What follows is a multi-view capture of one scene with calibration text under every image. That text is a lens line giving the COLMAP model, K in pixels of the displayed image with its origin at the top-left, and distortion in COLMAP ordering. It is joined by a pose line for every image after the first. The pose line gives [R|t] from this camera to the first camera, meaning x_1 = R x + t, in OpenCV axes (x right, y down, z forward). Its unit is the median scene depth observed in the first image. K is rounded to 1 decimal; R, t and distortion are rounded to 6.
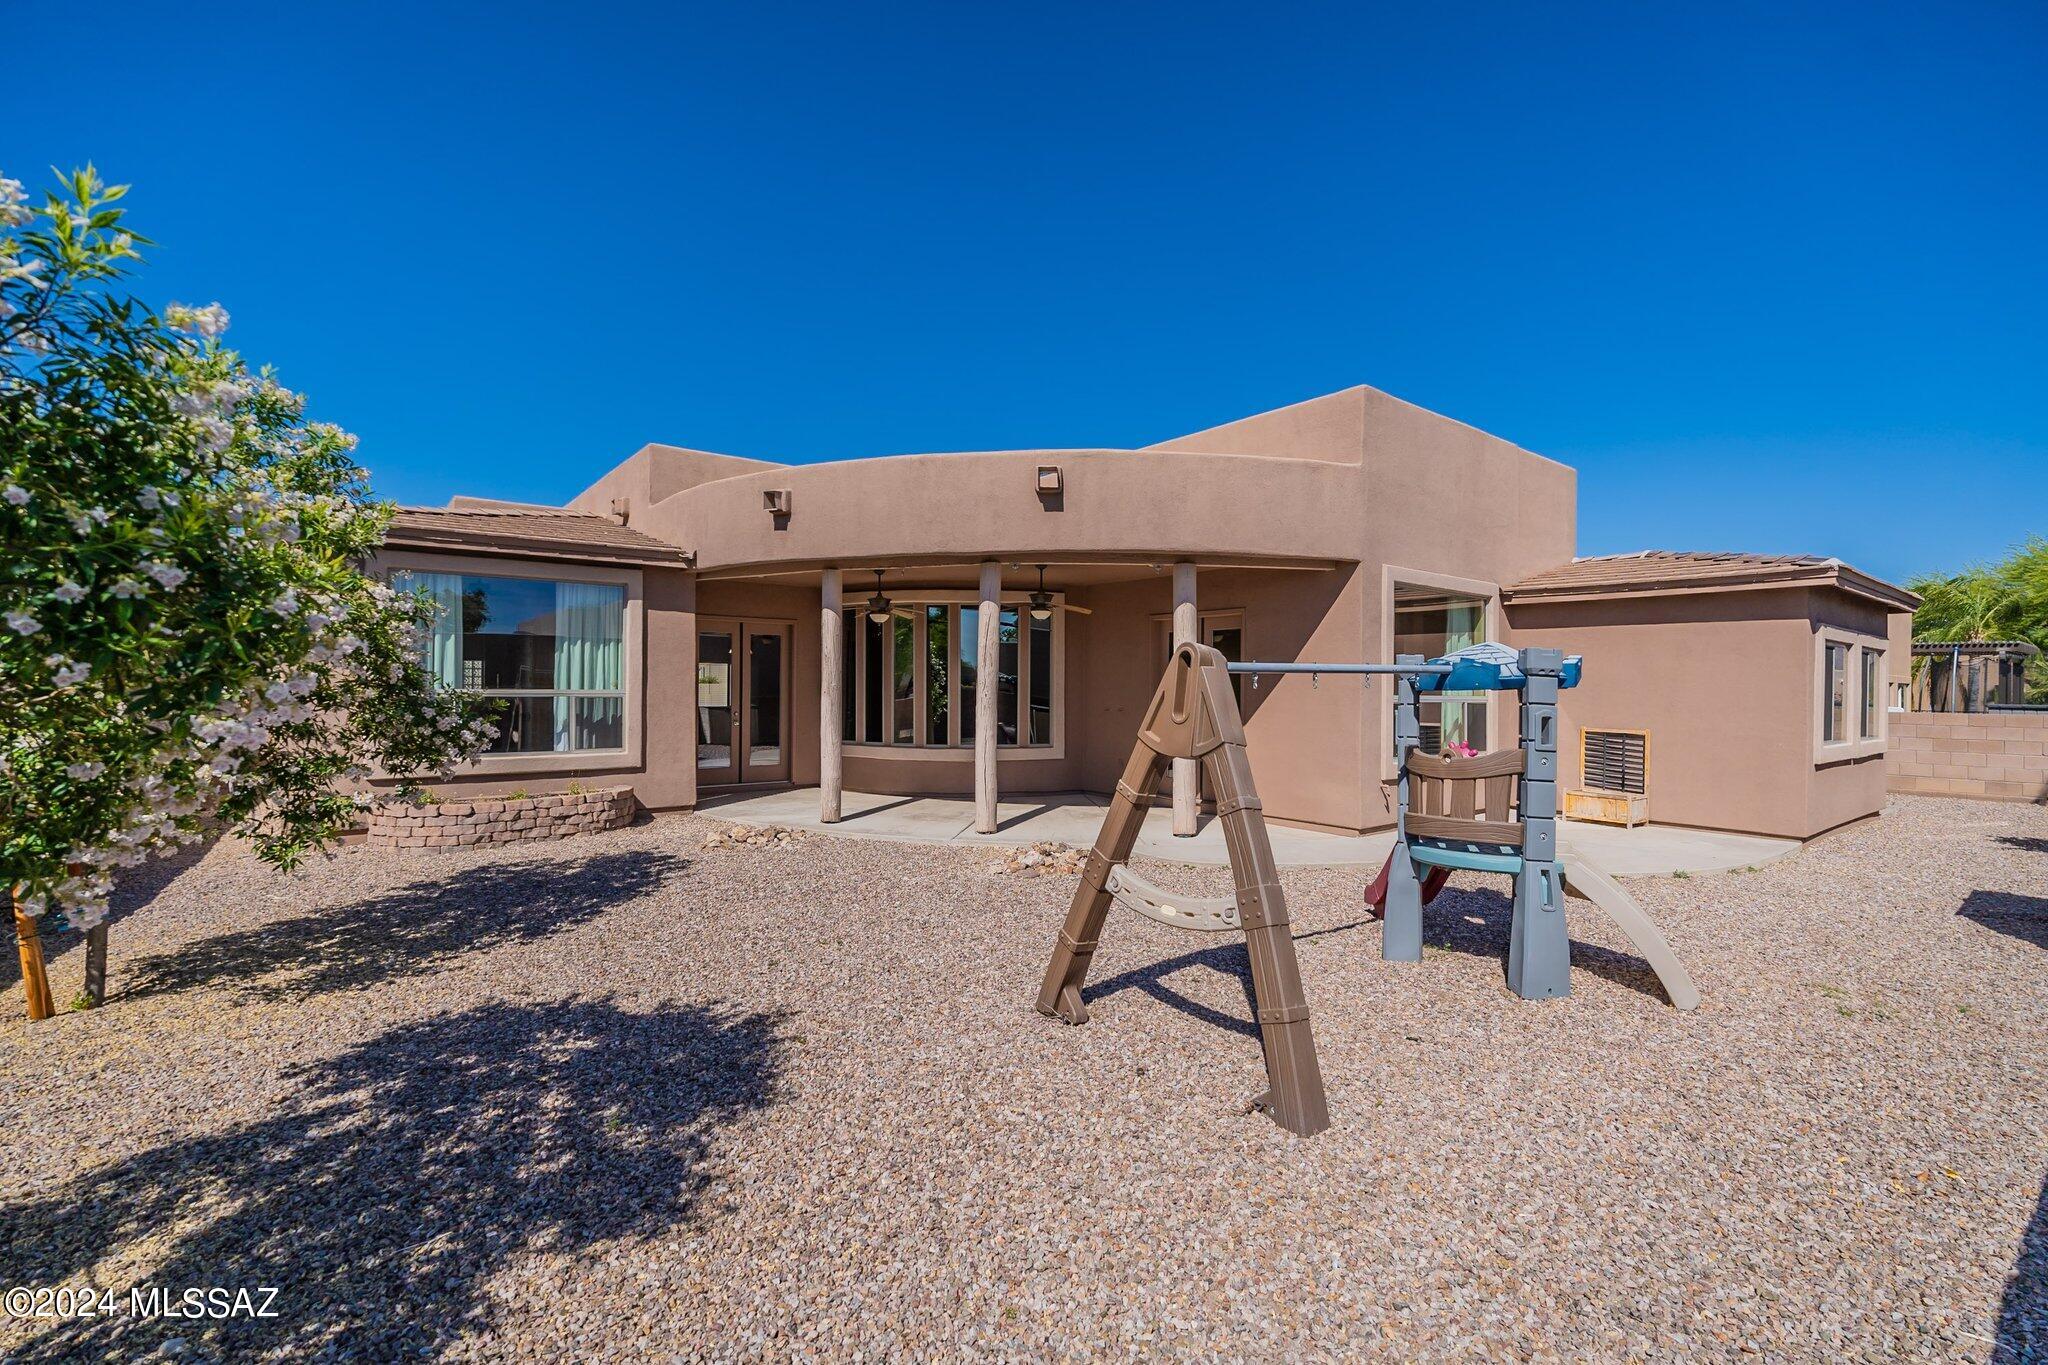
lens RADIAL K [[898.1, 0, 1019.0], [0, 898.1, 701.4], [0, 0, 1]] dist [-0.003075, -0.000606]
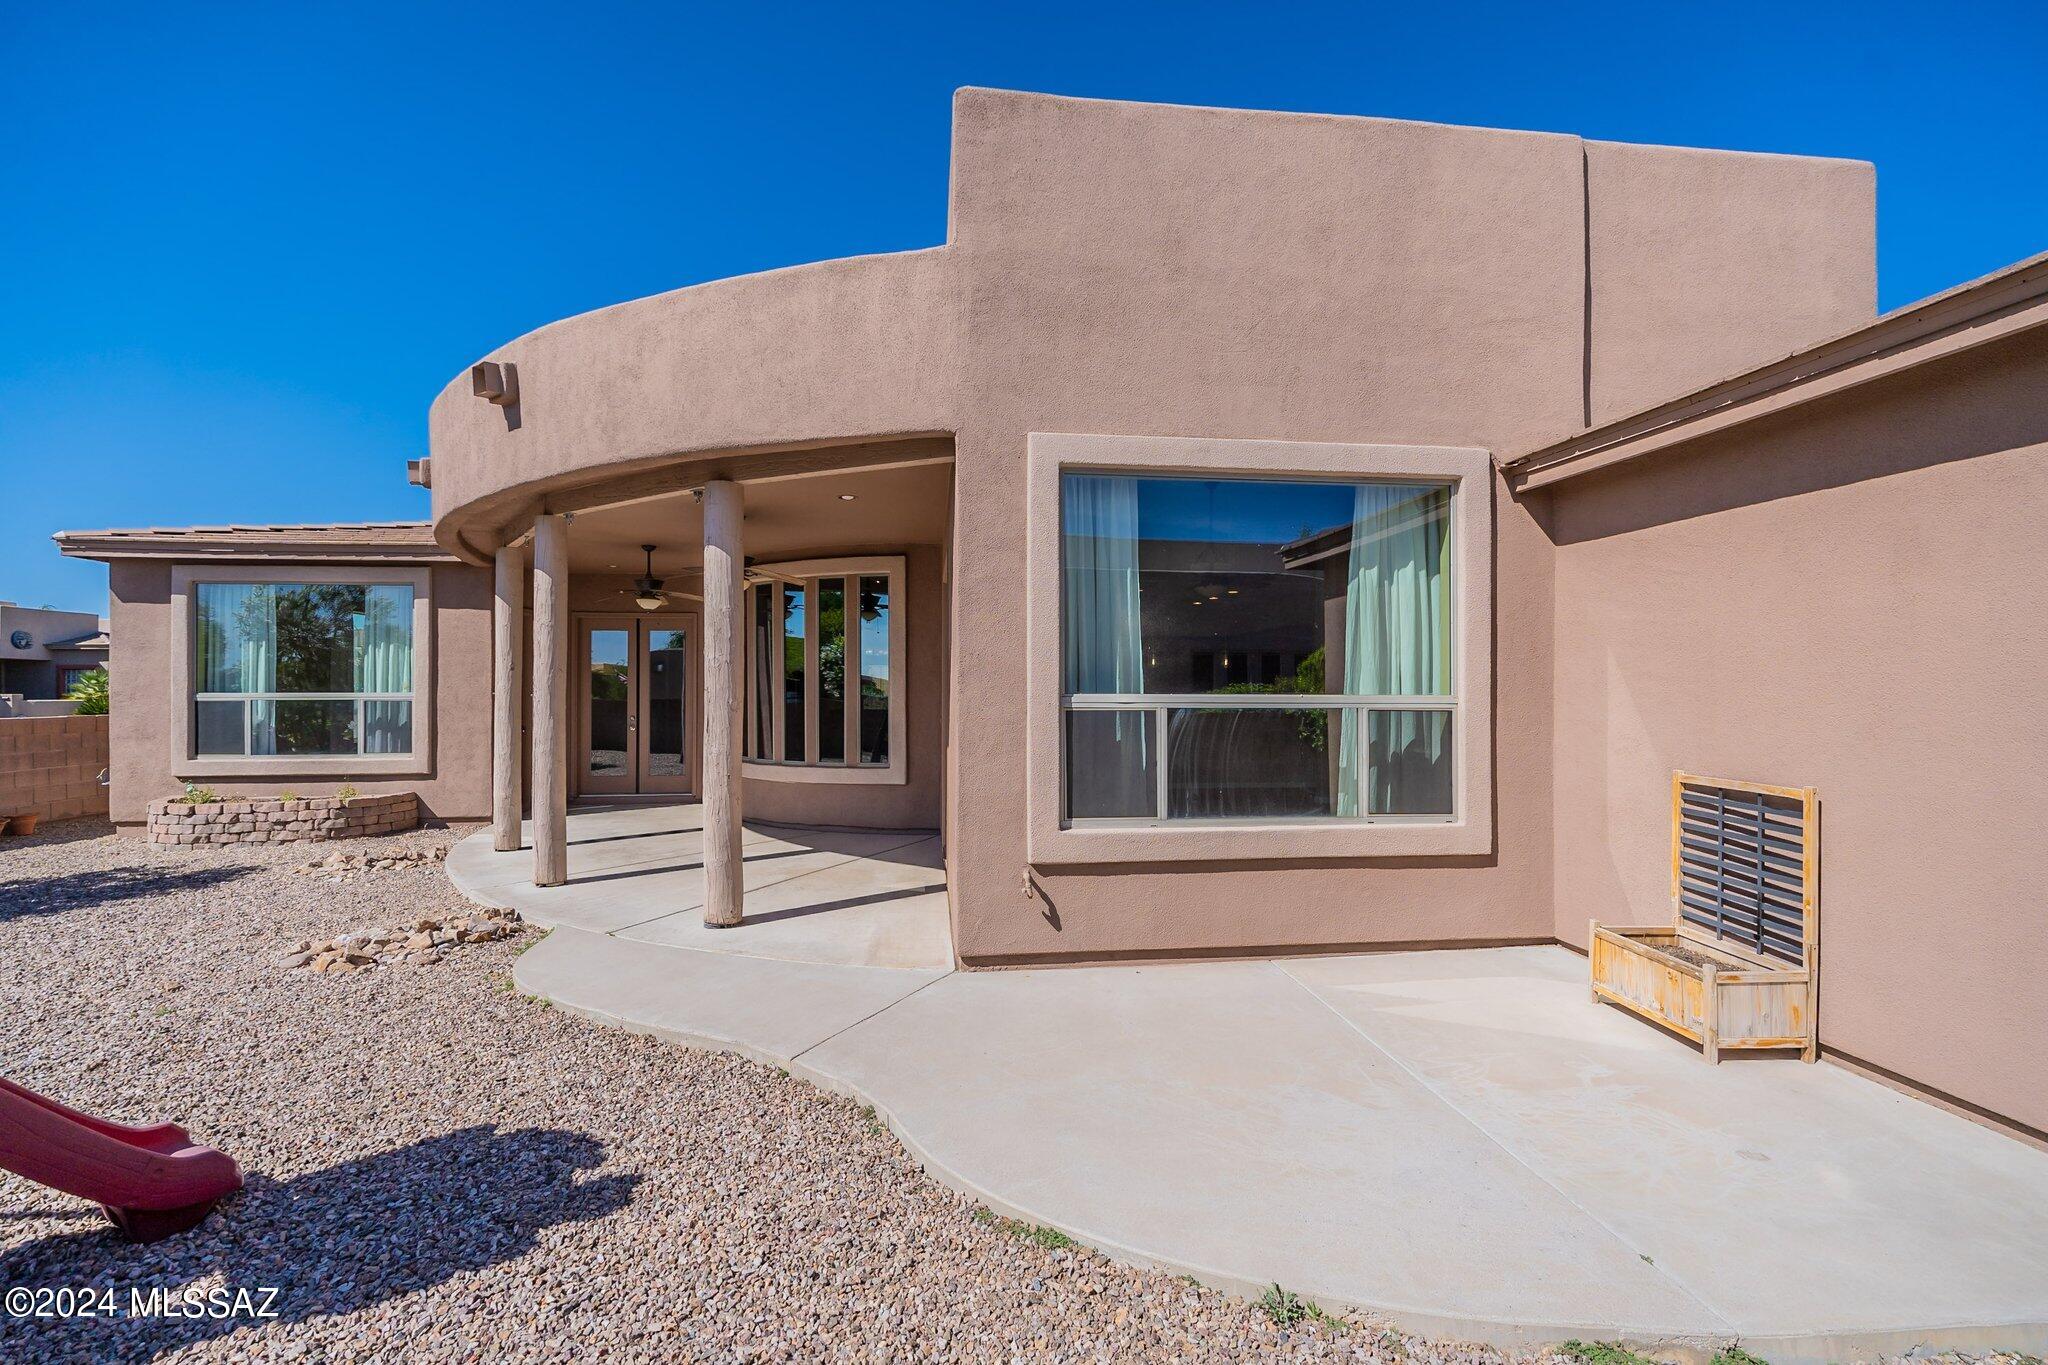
lens RADIAL K [[898.1, 0, 1019.0], [0, 898.1, 701.4], [0, 0, 1]] dist [-0.003075, -0.000606]
pose [[0.846597, -0.001211, -0.532234, 0.638139], [0.000930, 0.999999, -0.000795, -0.002314], [0.532234, 0.000178, 0.846597, 0.545834]]
